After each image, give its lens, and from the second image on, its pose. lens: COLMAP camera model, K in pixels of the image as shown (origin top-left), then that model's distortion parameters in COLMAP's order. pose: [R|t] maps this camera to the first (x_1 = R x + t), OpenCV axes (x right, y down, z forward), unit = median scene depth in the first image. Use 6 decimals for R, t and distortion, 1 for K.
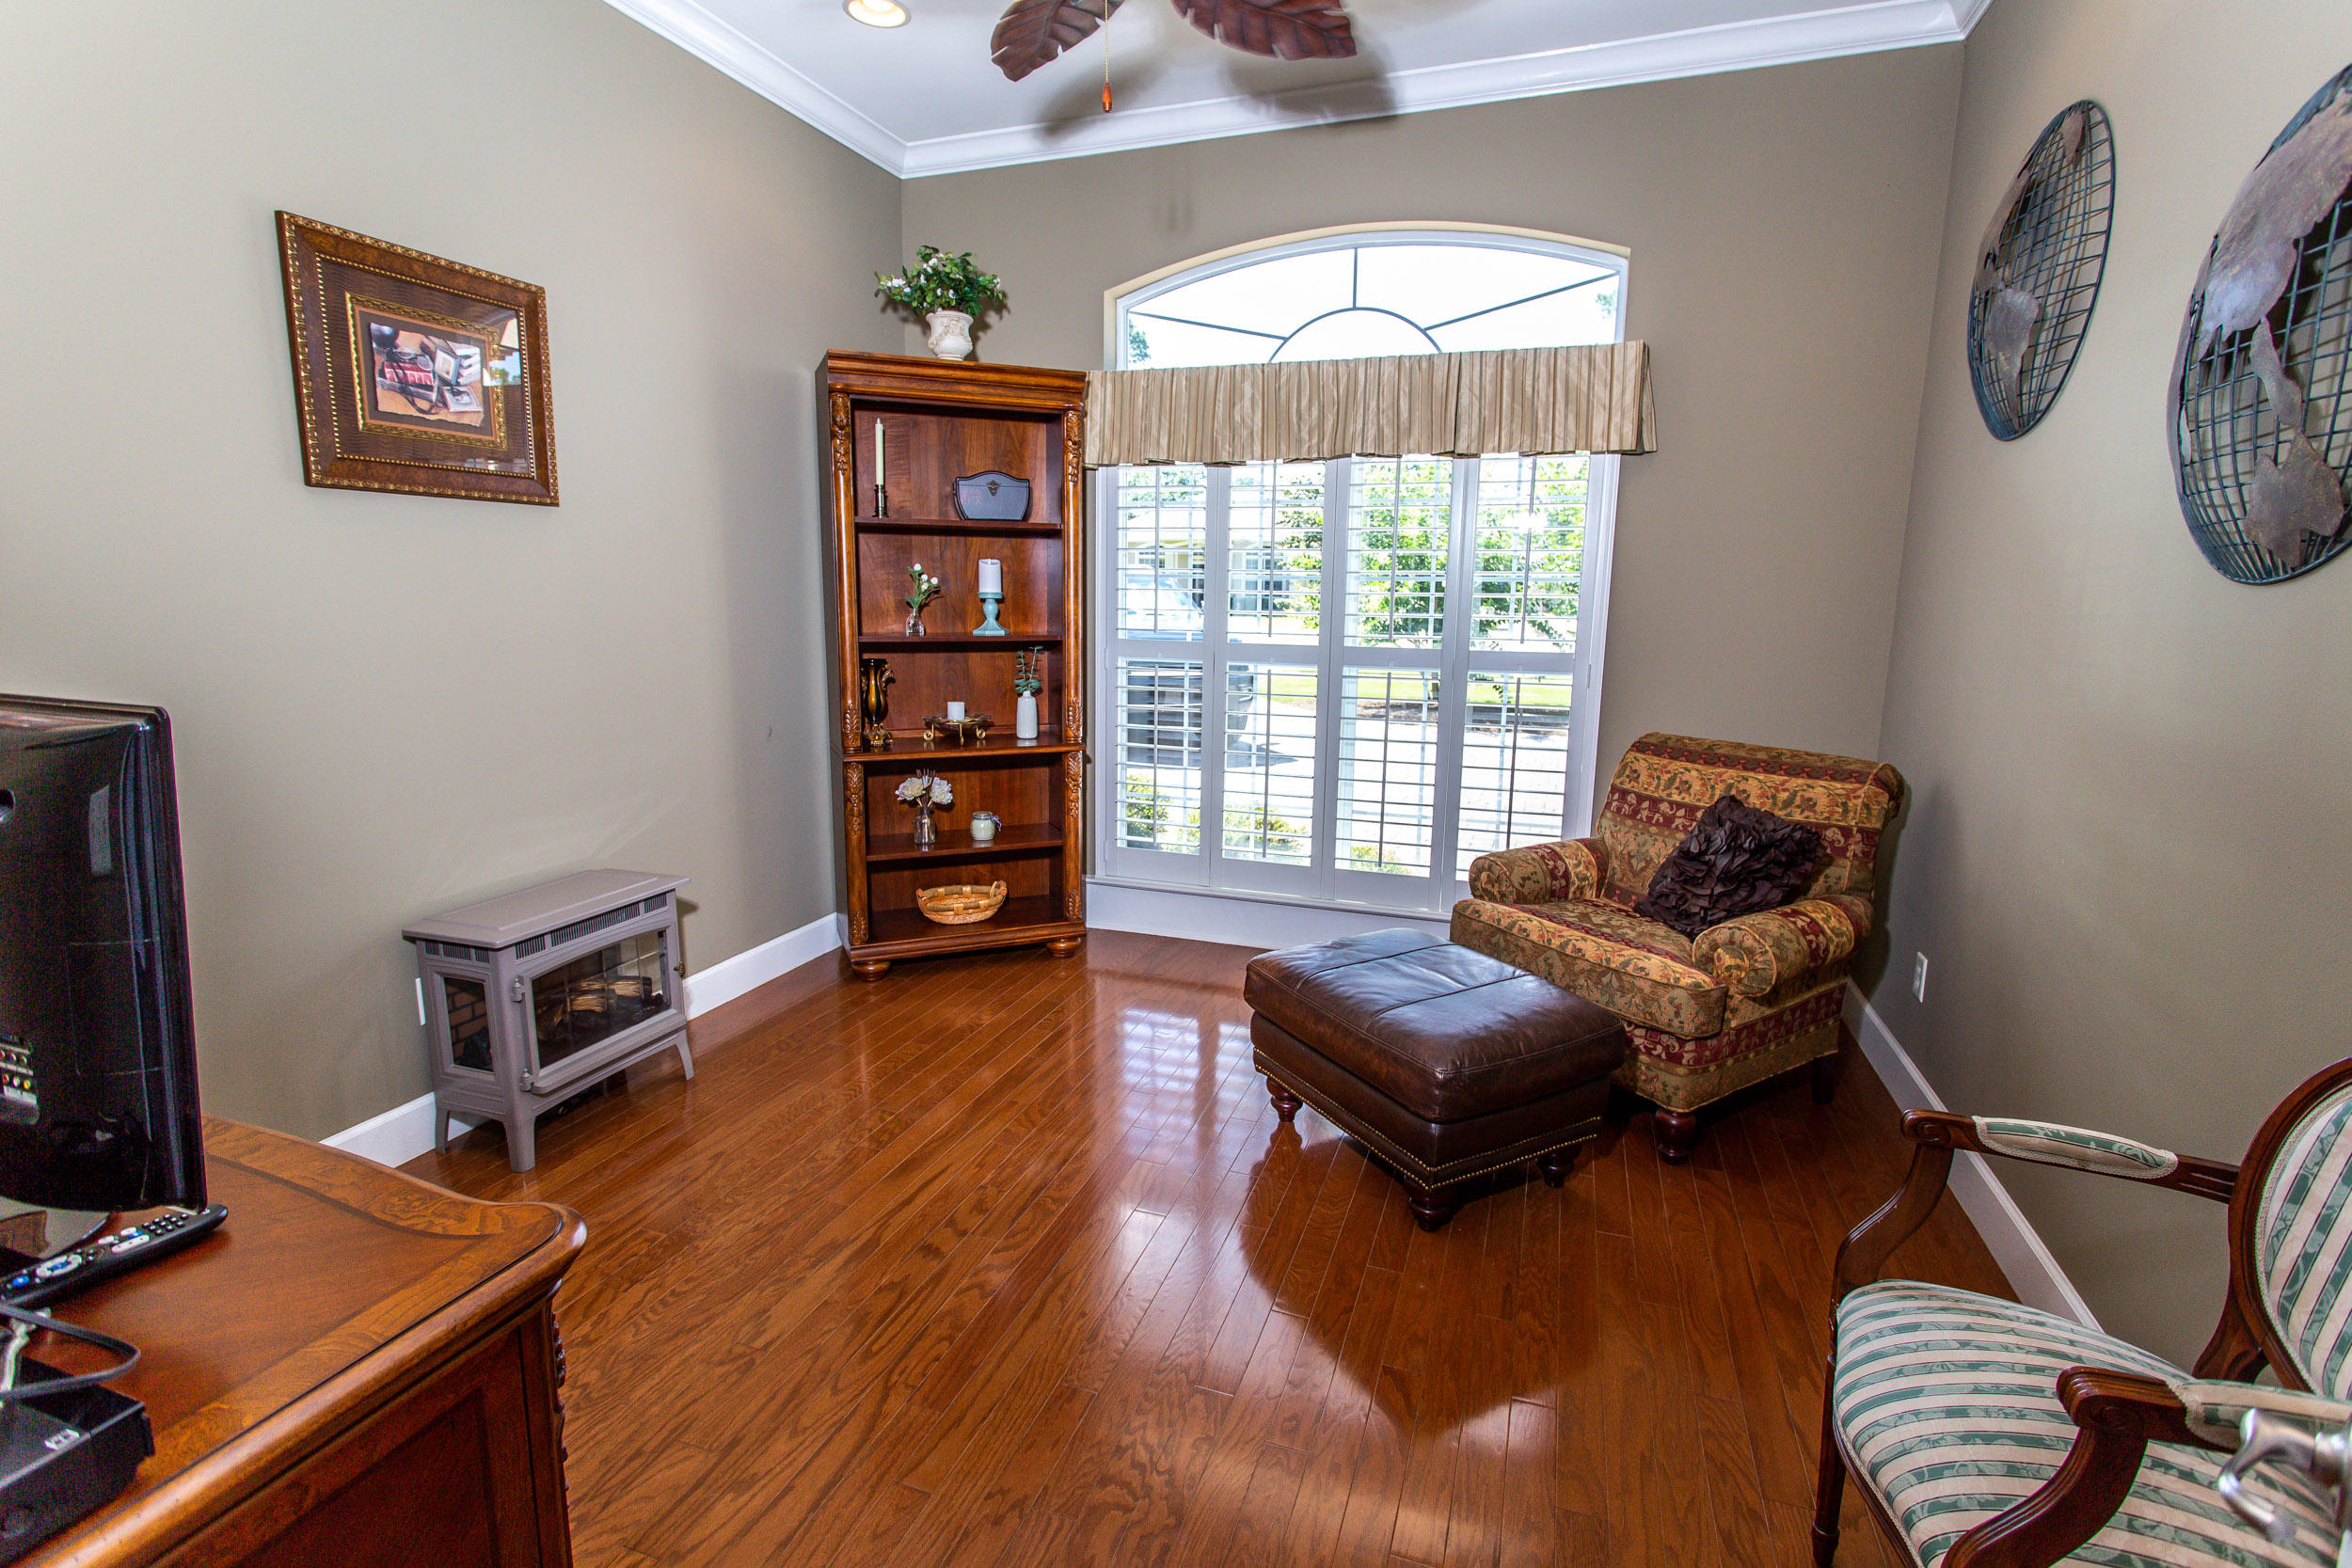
lens RADIAL K [[1109.6, 0, 1173.8], [0, 1109.6, 775.5], [0, 0, 1]] dist [0.001715, 0.001064]
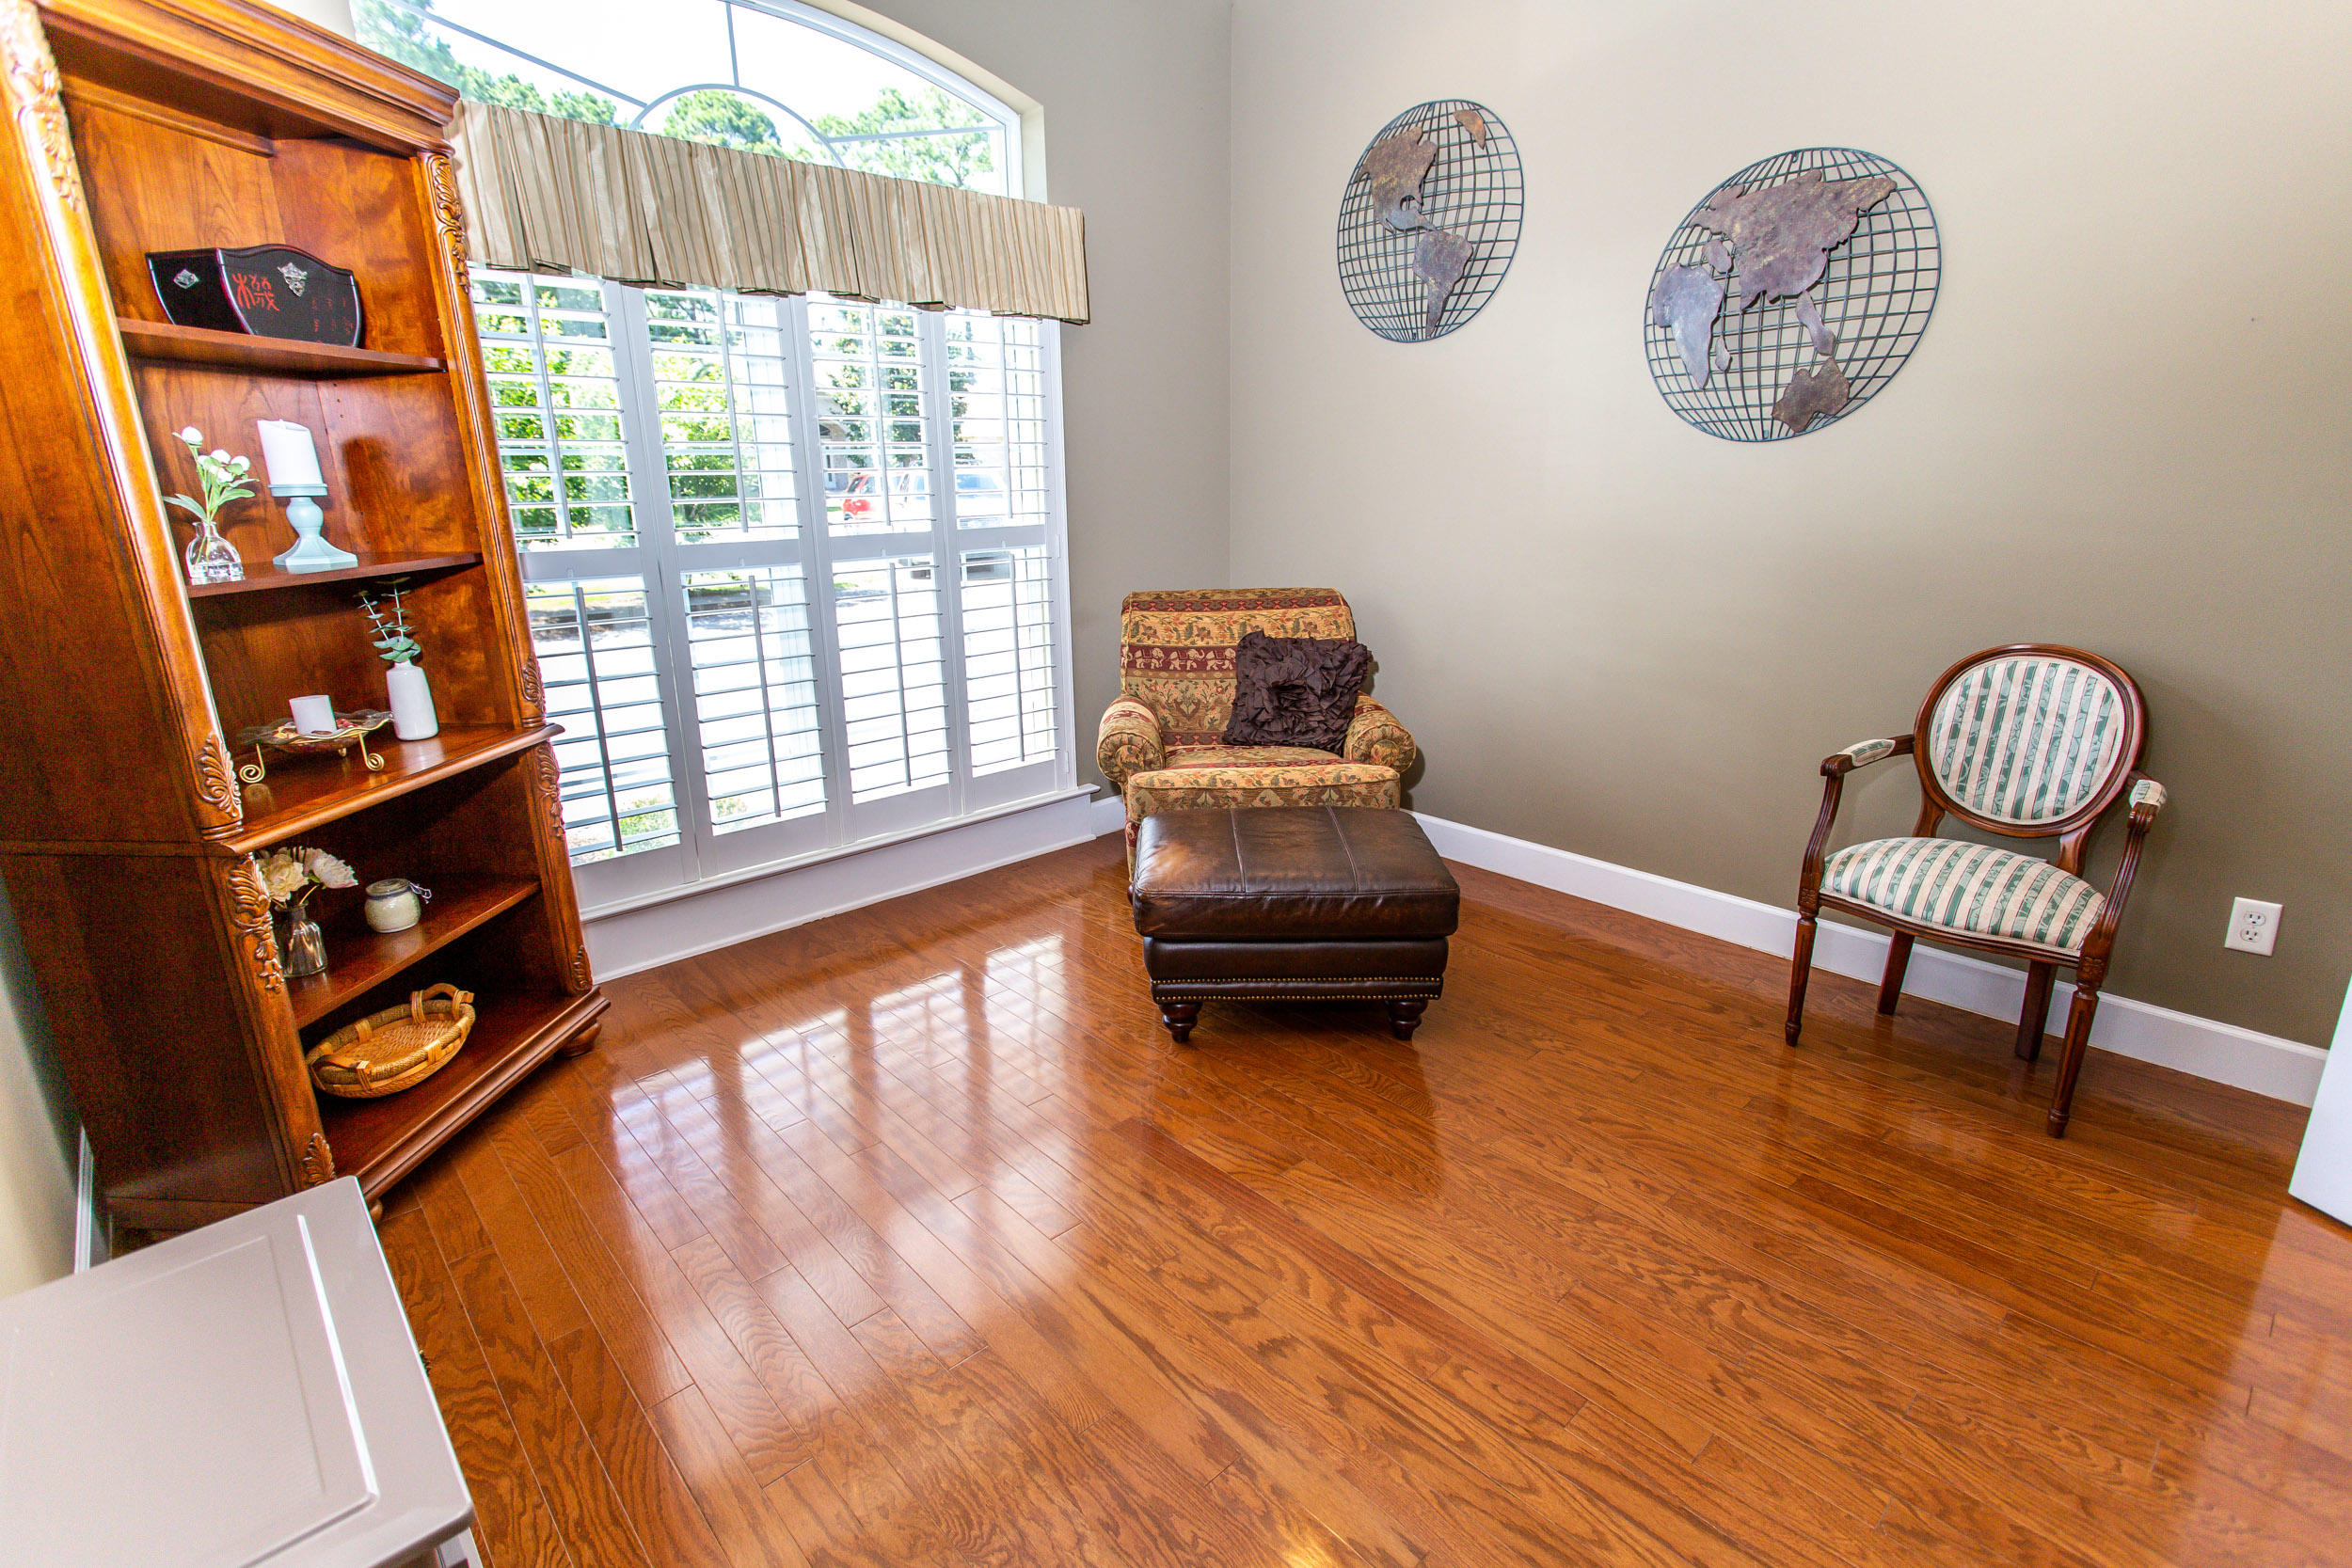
lens RADIAL K [[1109.6, 0, 1173.8], [0, 1109.6, 775.5], [0, 0, 1]] dist [0.001715, 0.001064]
pose [[0.467594, -0.257396, 0.845638, -0.556903], [0.167411, 0.965138, 0.201201, -0.082799], [-0.867946, 0.047489, 0.494383, 0.463312]]
